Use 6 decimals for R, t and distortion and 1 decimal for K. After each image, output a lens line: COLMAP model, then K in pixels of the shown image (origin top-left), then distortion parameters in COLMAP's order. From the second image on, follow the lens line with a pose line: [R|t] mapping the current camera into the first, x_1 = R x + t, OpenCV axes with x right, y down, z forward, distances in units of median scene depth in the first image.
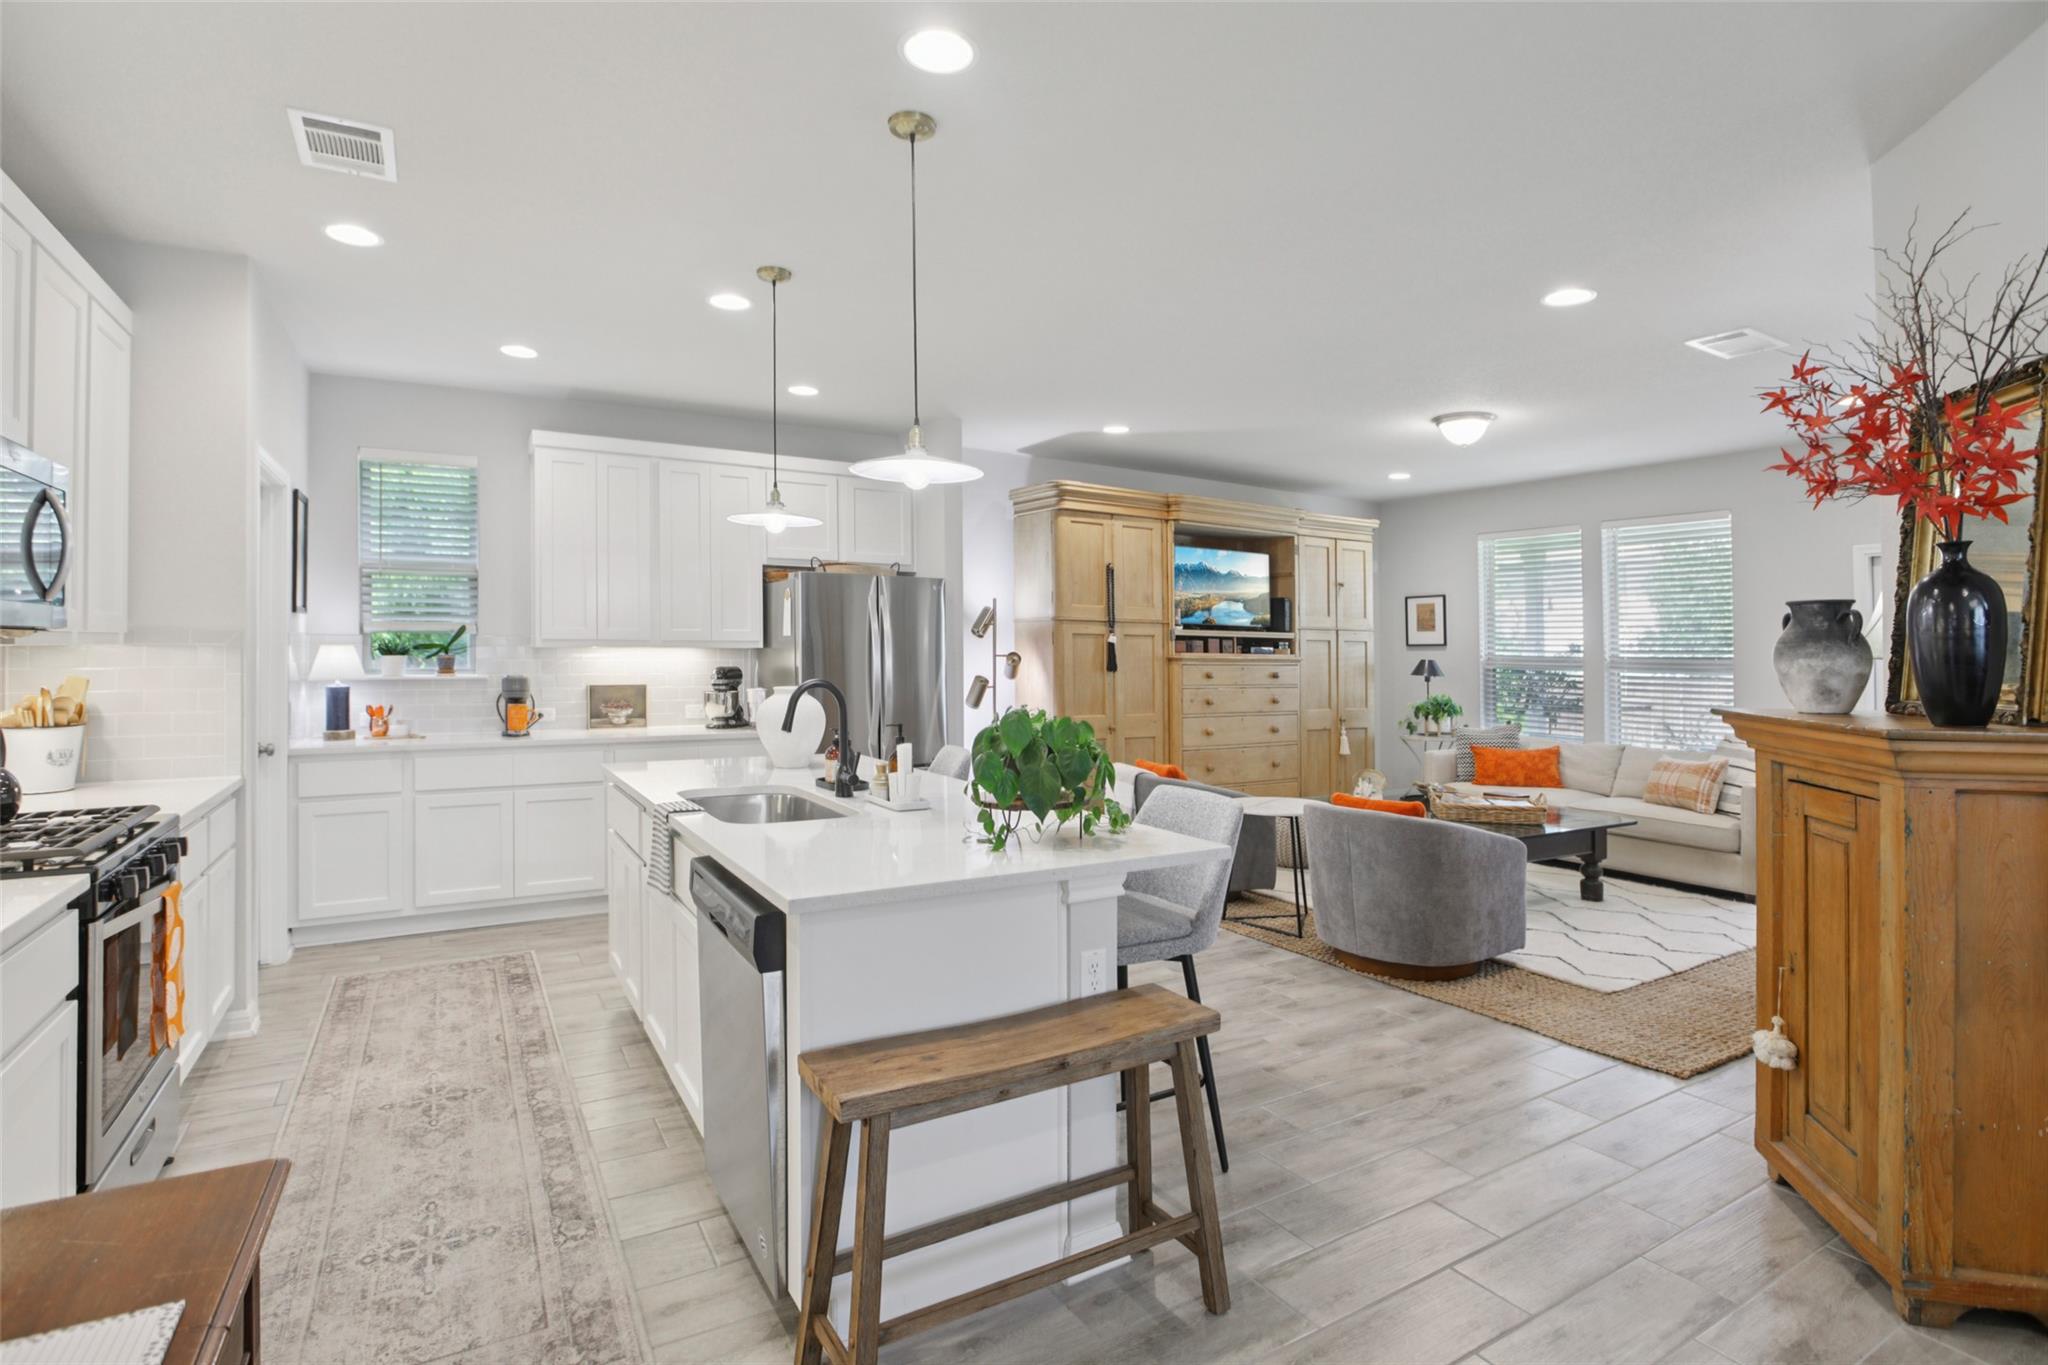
lens RADIAL K [[1047.1, 0, 1049.8], [0, 1047.1, 625.5], [0, 0, 1]] dist [0.000312, 0.000313]
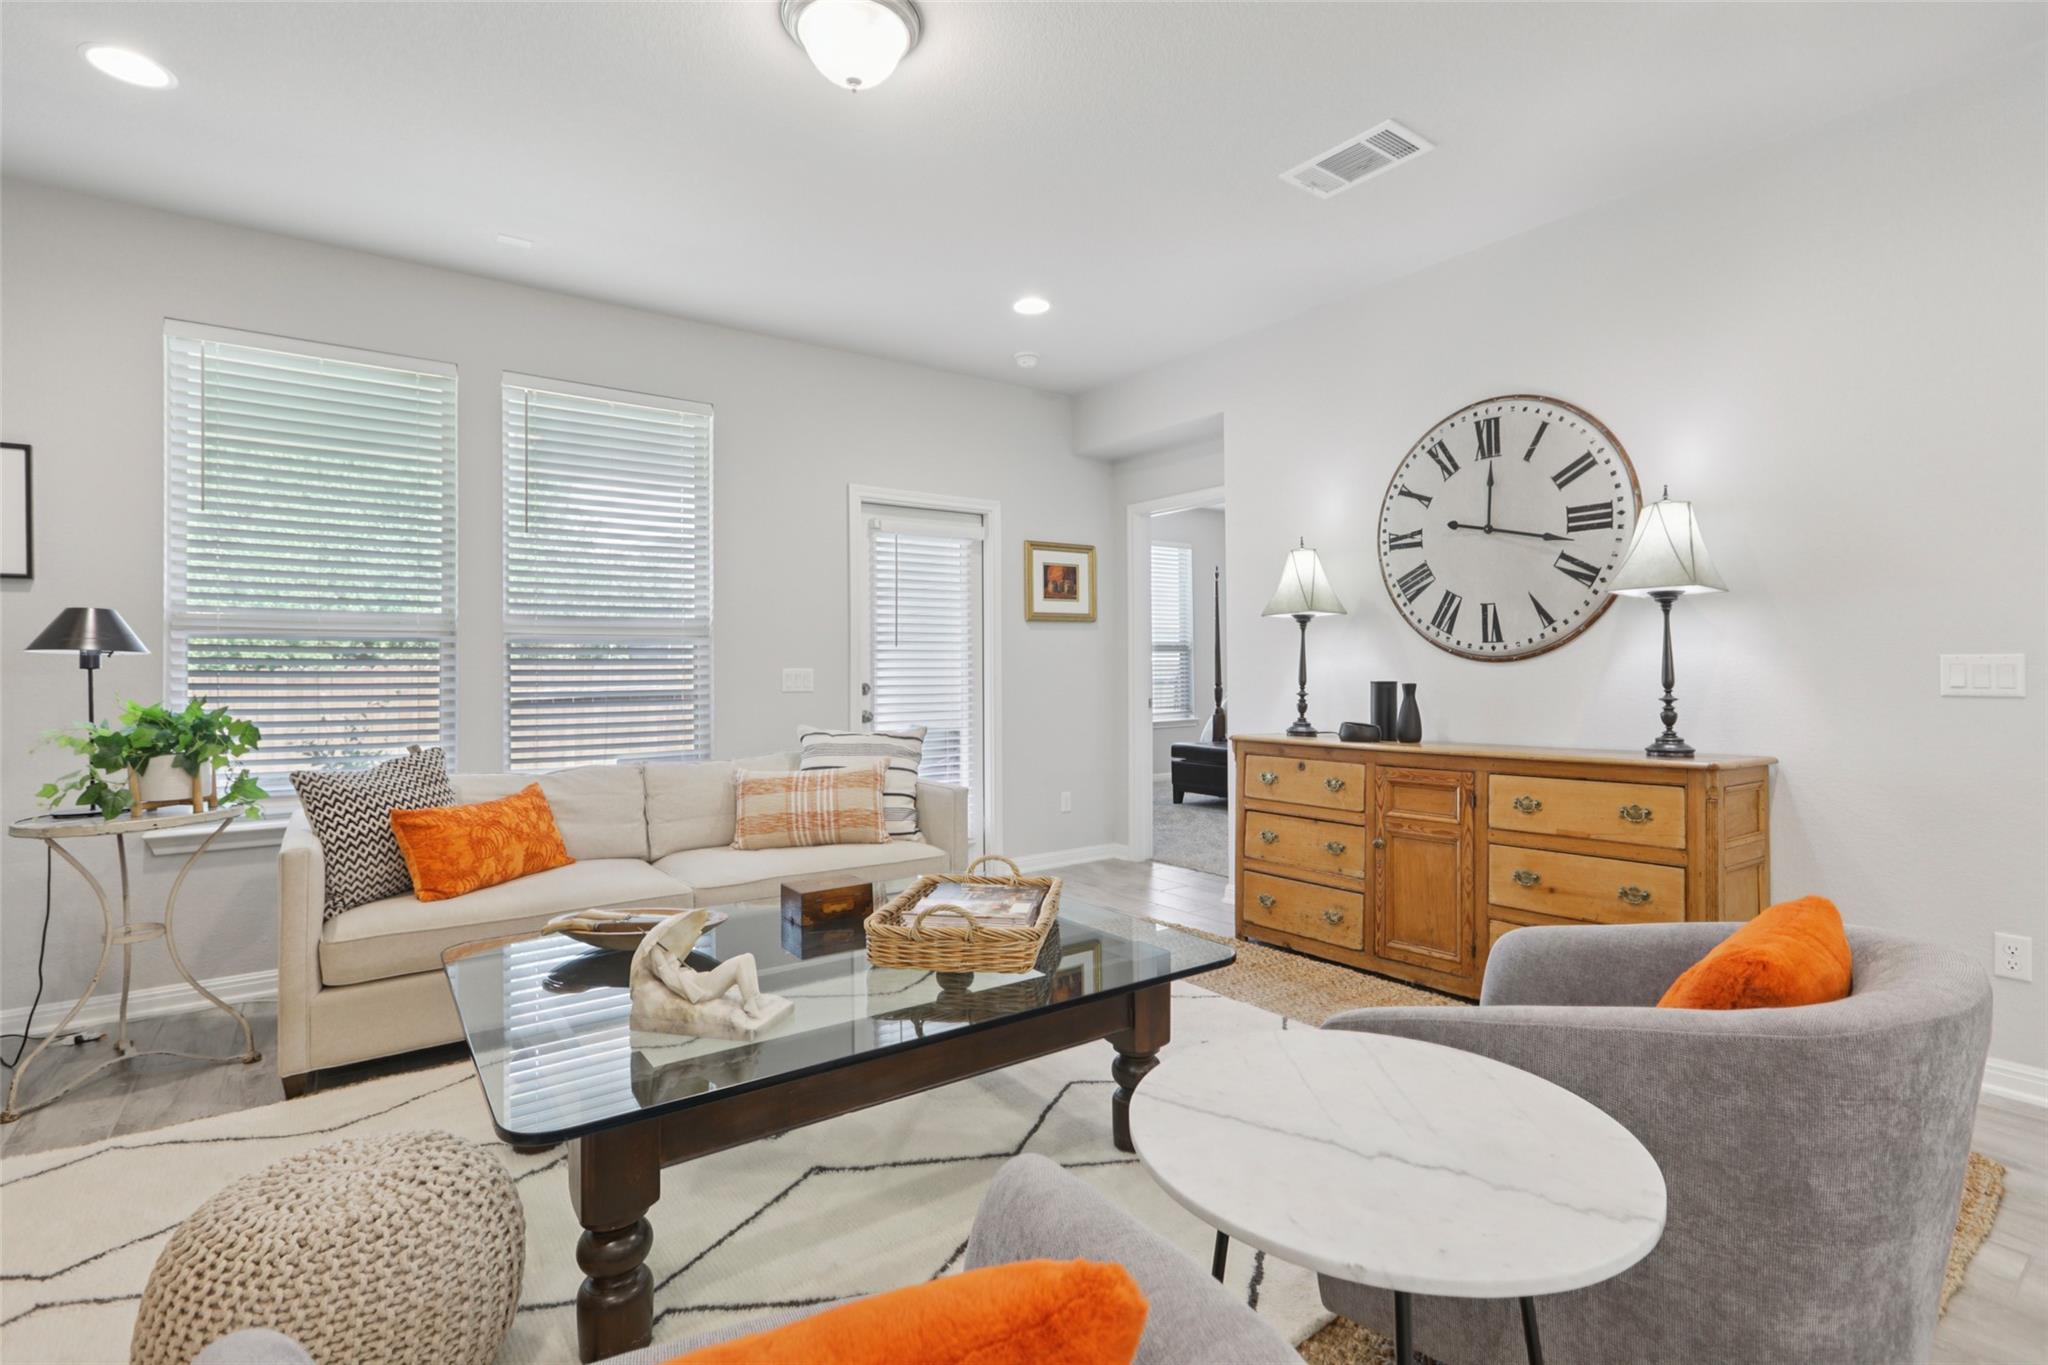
lens RADIAL K [[961.7, 0, 1020.7], [0, 961.7, 653.4], [0, 0, 1]] dist [-0.014497, 0.011415]
pose [[-0.050411, 0.001328, 0.998728, 0.010541], [-0.017806, 0.999839, -0.002228, 0.051902], [-0.998570, -0.017896, -0.050379, 0.829737]]
